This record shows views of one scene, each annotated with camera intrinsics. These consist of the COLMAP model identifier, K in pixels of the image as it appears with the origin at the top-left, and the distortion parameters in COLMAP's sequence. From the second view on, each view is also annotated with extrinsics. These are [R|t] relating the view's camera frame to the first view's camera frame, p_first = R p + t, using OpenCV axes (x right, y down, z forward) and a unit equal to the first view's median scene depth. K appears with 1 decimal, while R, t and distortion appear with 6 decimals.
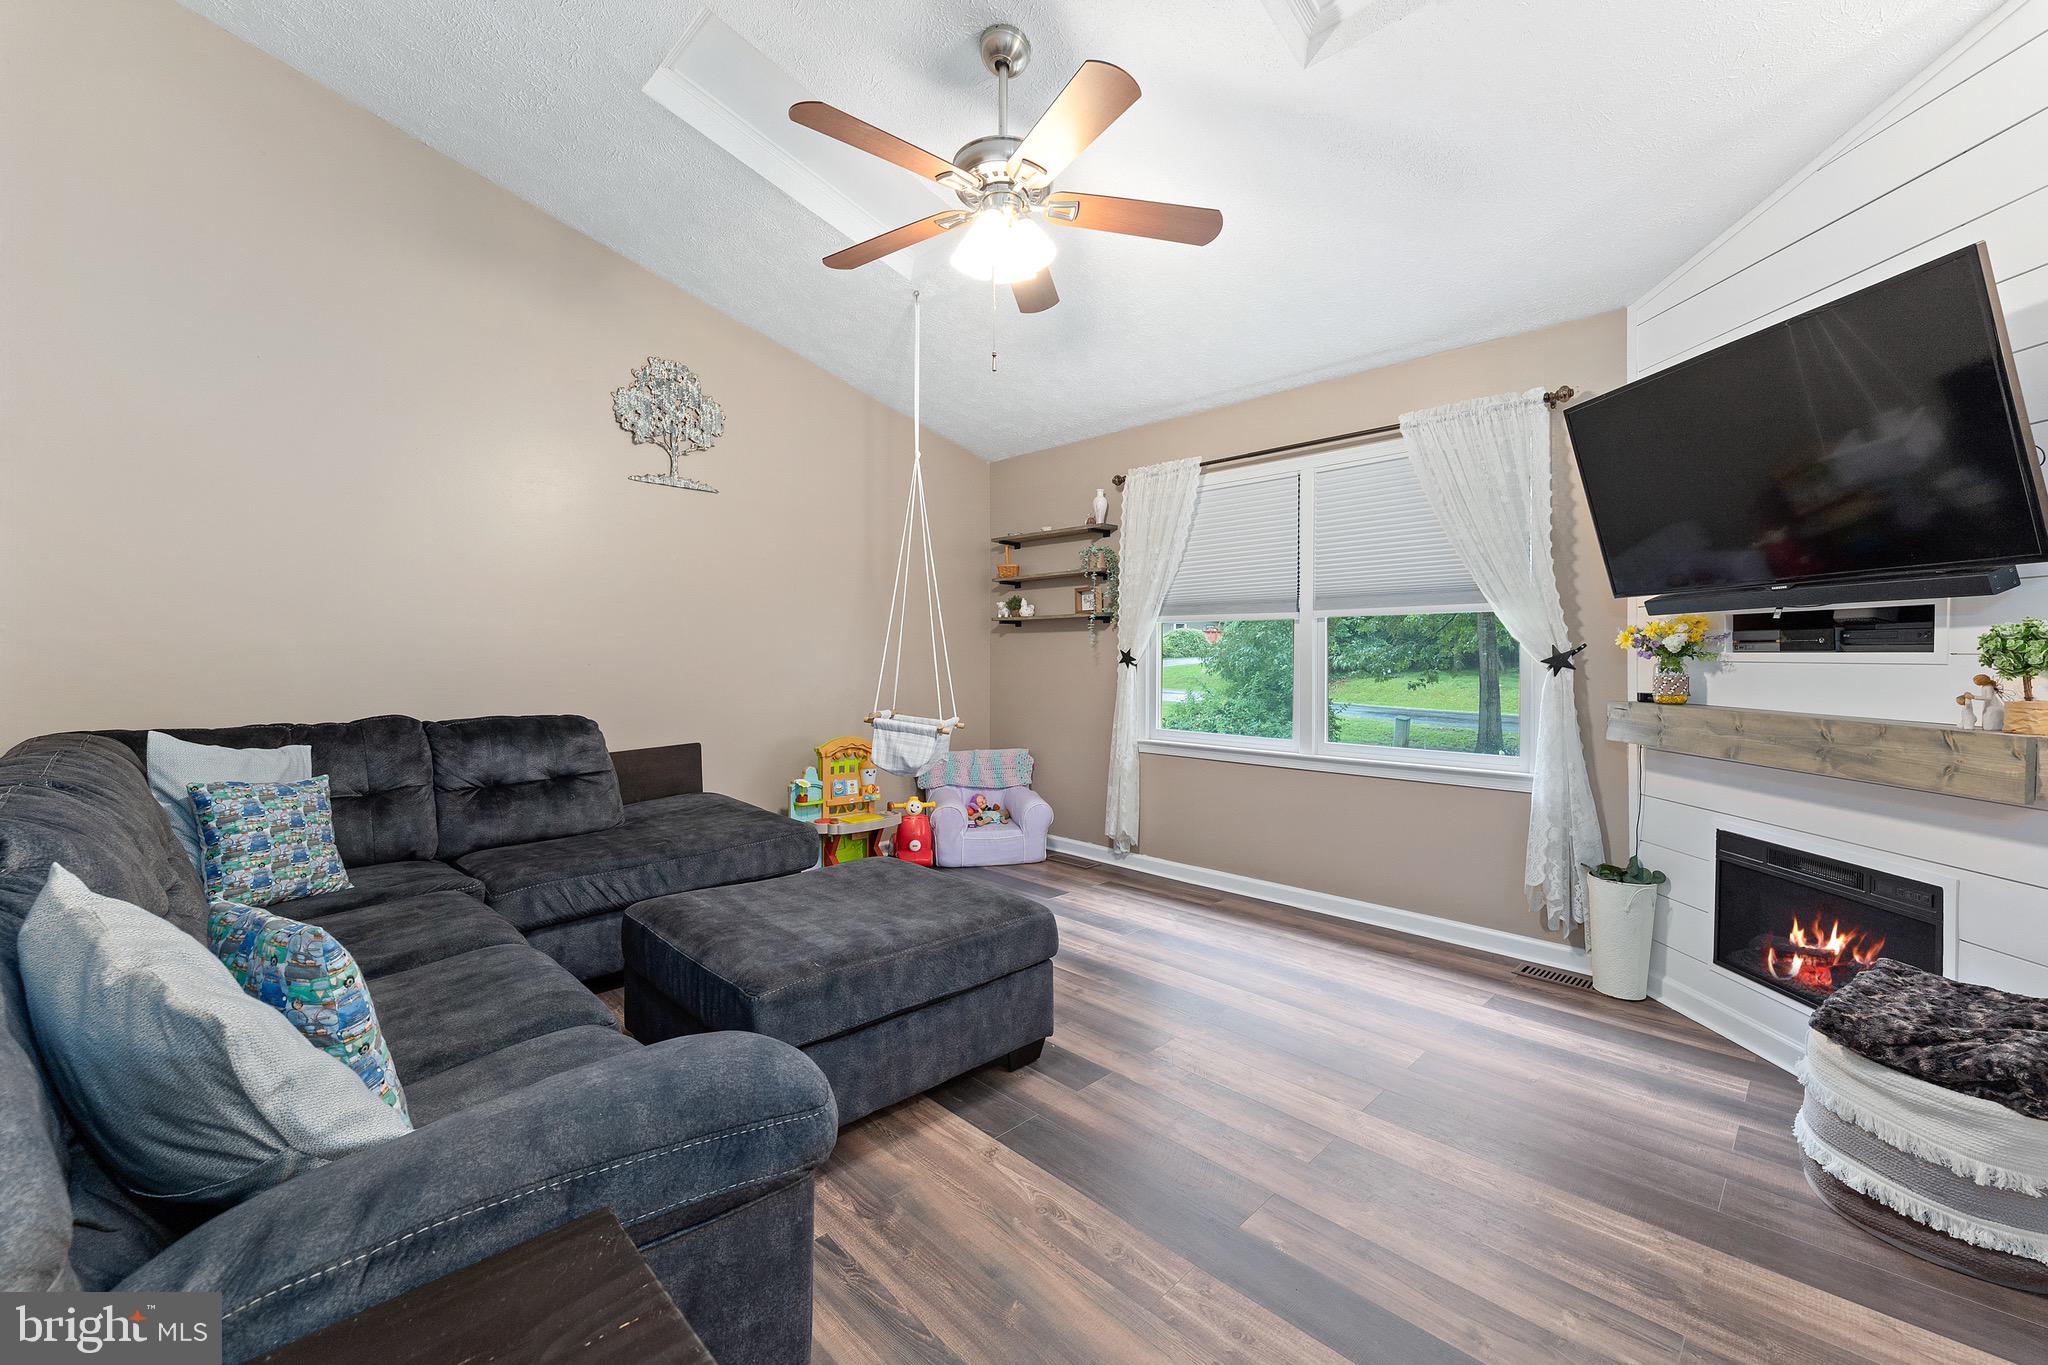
lens RADIAL K [[817.9, 0, 1042.4], [0, 817.9, 650.0], [0, 0, 1]] dist [-0.008444, -0.002846]
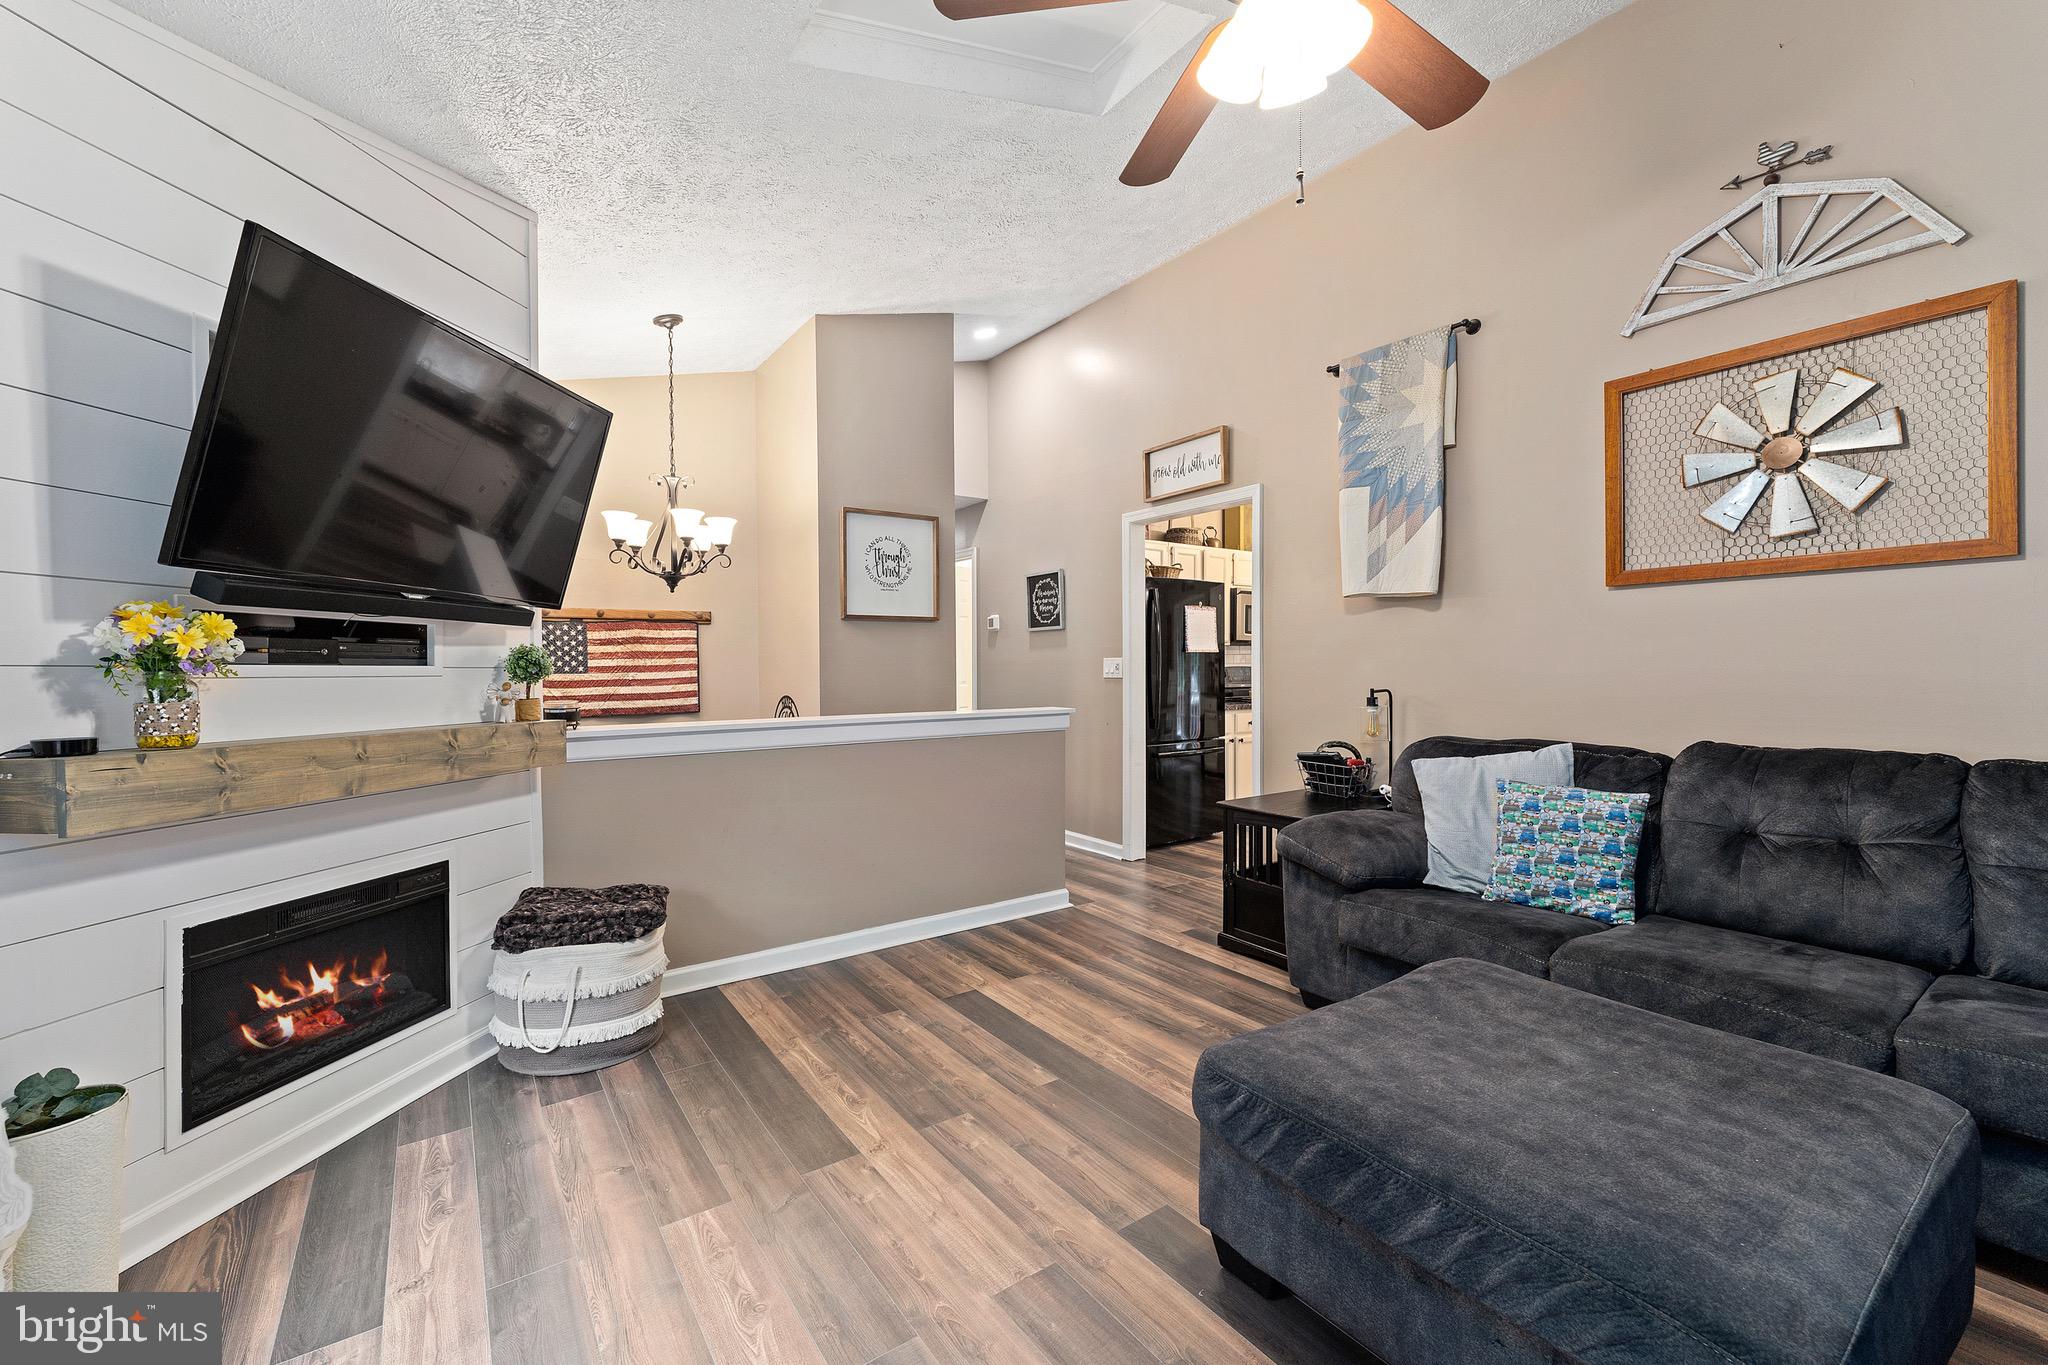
lens RADIAL K [[817.9, 0, 1032.5], [0, 817.9, 665.5], [0, 0, 1]] dist [-0.008444, -0.002846]
pose [[-0.987539, -0.008326, 0.157151, 0.044506], [-0.009318, 0.999941, -0.005579, 0.000887], [-0.157096, -0.006973, -0.987559, 1.709977]]
